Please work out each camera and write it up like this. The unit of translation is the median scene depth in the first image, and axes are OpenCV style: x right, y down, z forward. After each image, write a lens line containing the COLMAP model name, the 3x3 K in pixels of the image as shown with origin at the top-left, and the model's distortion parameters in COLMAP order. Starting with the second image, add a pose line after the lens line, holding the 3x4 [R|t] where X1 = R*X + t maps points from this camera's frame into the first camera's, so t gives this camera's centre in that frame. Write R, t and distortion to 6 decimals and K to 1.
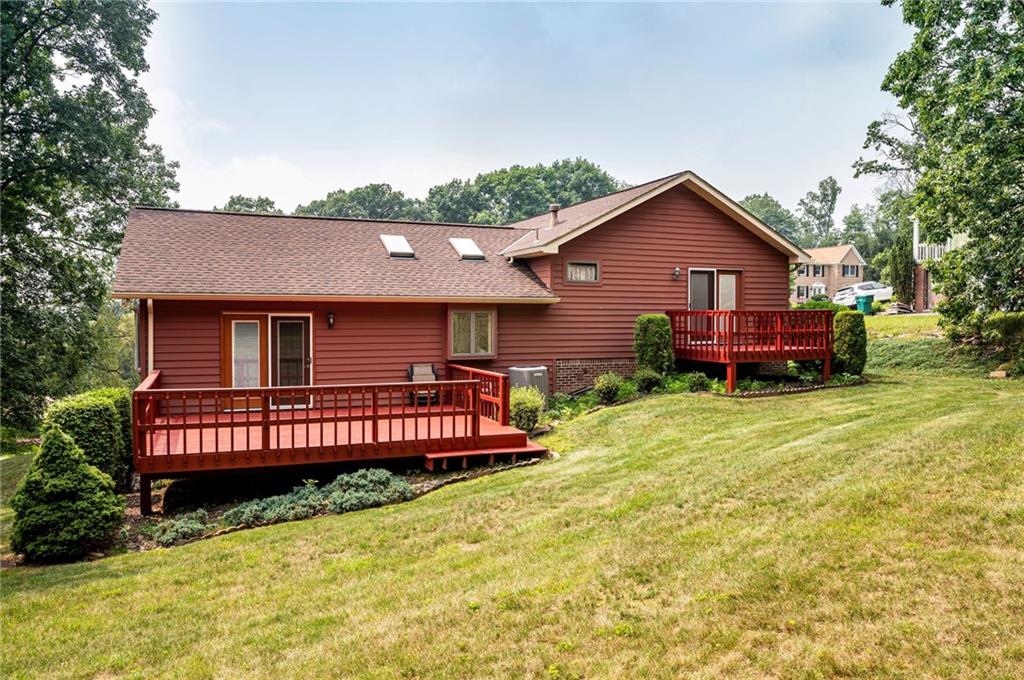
lens RADIAL K [[770.8, 0, 515.3], [0, 770.8, 336.3], [0, 0, 1]] dist [0.000496, -0.000767]
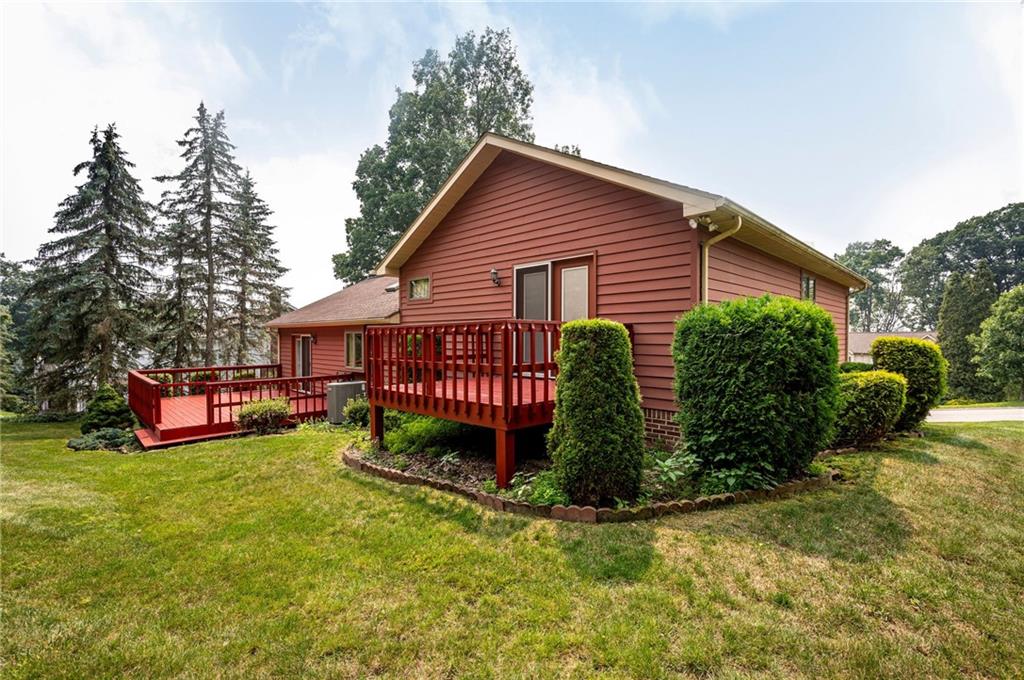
lens RADIAL K [[460.6, 0, 515.1], [0, 460.6, 337.8], [0, 0, 1]] dist [0.001008, 0.000030]
pose [[0.405856, 0.003948, -0.913929, 0.659988], [-0.022062, 0.999742, -0.005478, -0.028199], [0.913671, 0.022386, 0.405838, 0.943612]]
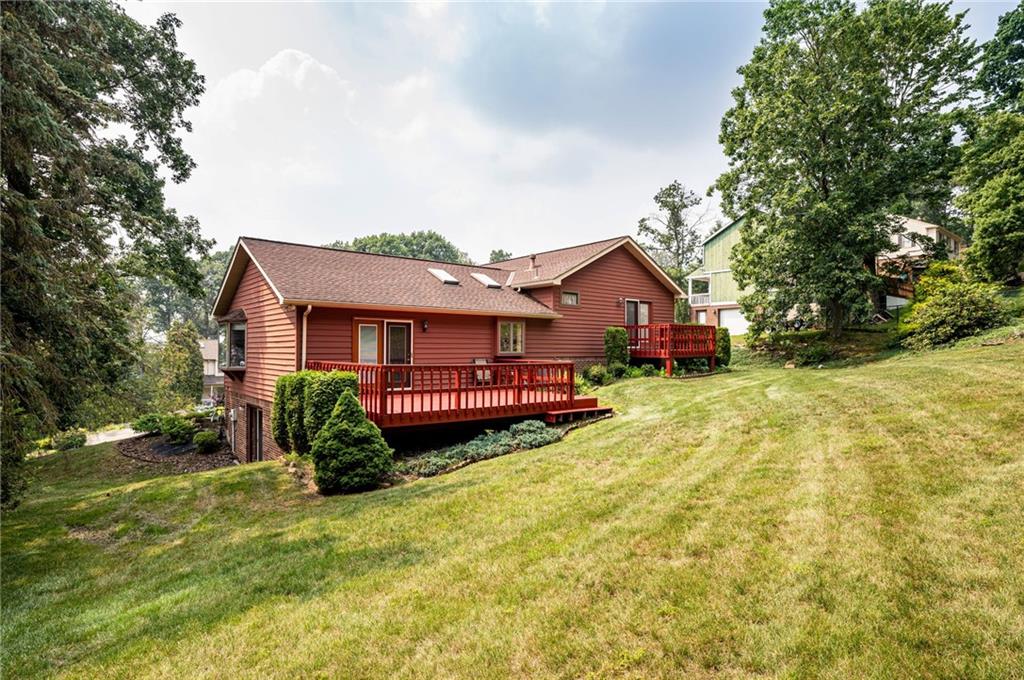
lens RADIAL K [[560.9, 0, 507.0], [0, 560.9, 345.3], [0, 0, 1]] dist [-0.004379, -0.000277]
pose [[0.956652, 0.004022, 0.291205, -0.365348], [0.006048, 0.999415, -0.033673, 0.045308], [-0.291170, 0.033975, 0.956068, 0.003066]]
